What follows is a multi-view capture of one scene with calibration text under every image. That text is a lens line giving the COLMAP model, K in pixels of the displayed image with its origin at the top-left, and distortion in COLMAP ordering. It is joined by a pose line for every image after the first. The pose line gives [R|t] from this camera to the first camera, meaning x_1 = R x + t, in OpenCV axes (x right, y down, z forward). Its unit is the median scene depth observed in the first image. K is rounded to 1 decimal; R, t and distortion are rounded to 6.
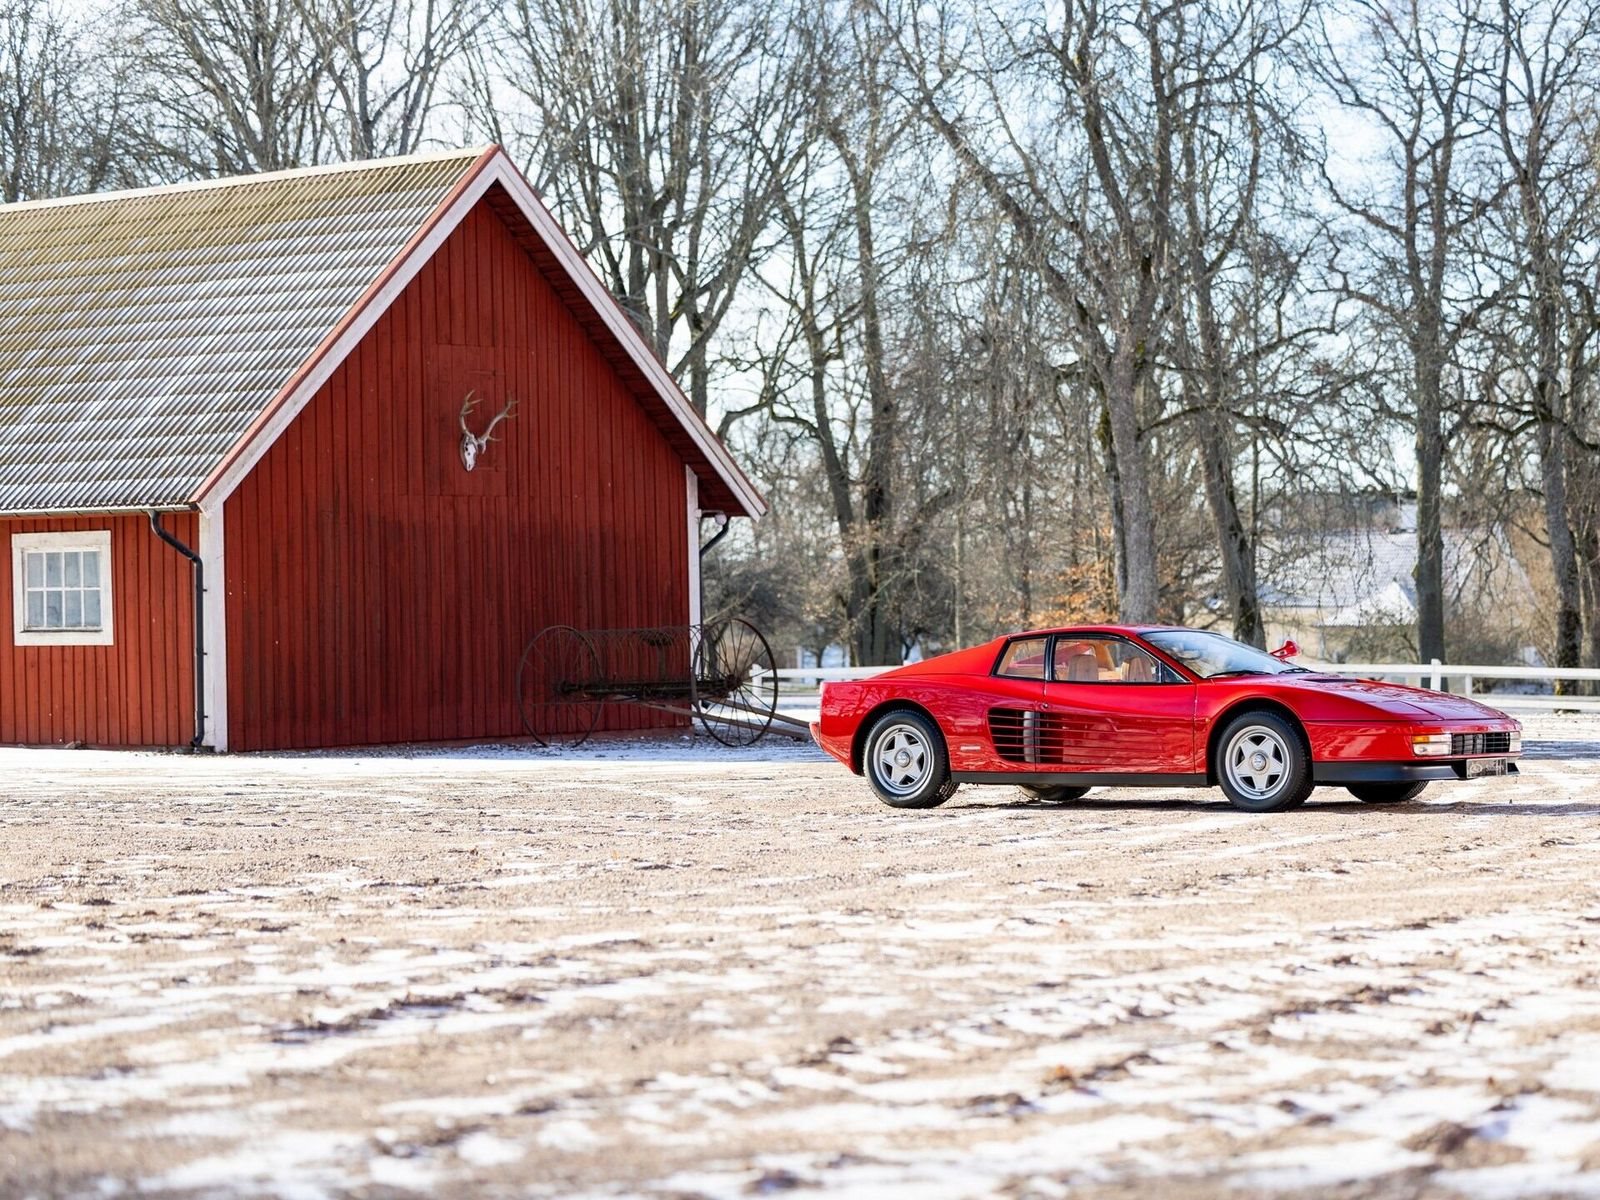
lens RADIAL K [[8013.3, 0, 907.3], [0, 8013.3, 501.6], [0, 0, 1]] dist [0.805993, 0.000000]
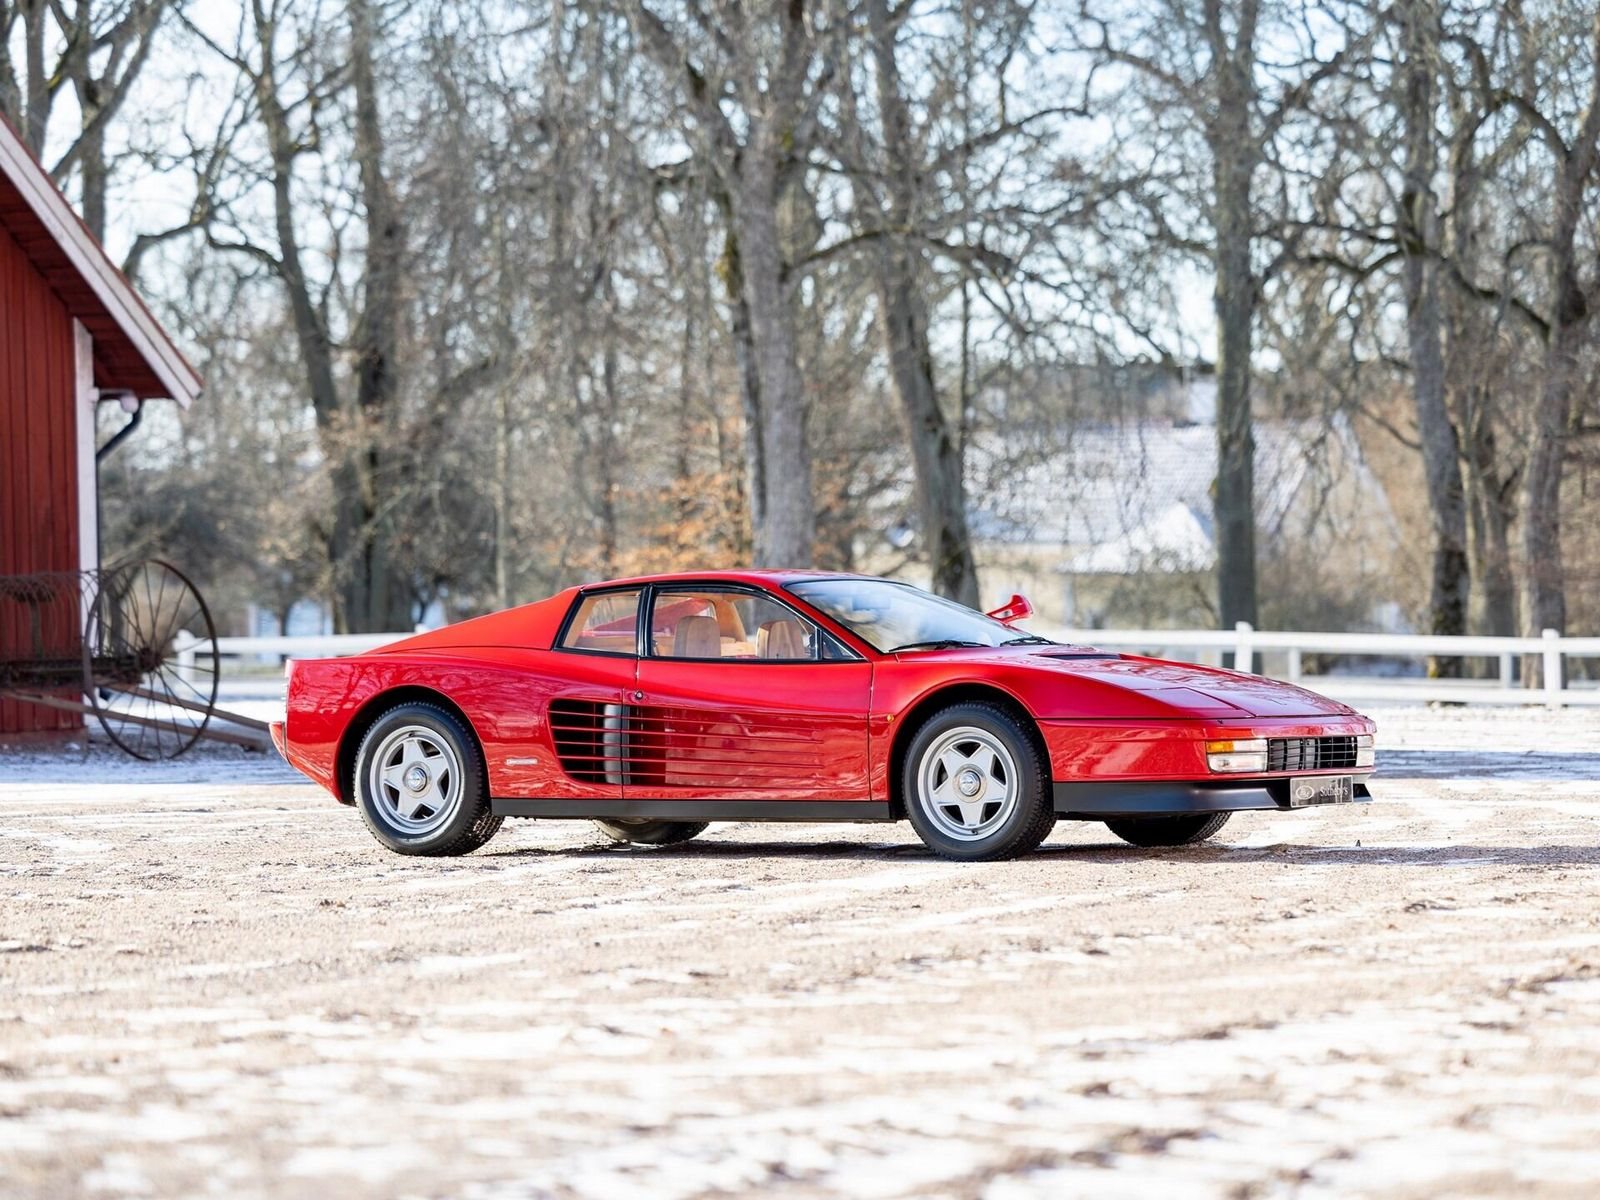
lens RADIAL K [[8013.3, 0, 789.2], [0, 8013.3, 607.1], [0, 0, 1]] dist [0.805993, 0.000000]
pose [[0.999783, 0.000409, 0.020850, 0.015861], [-0.000627, 0.999945, 0.010446, 0.011608], [-0.020844, -0.010457, 0.999728, 0.357113]]
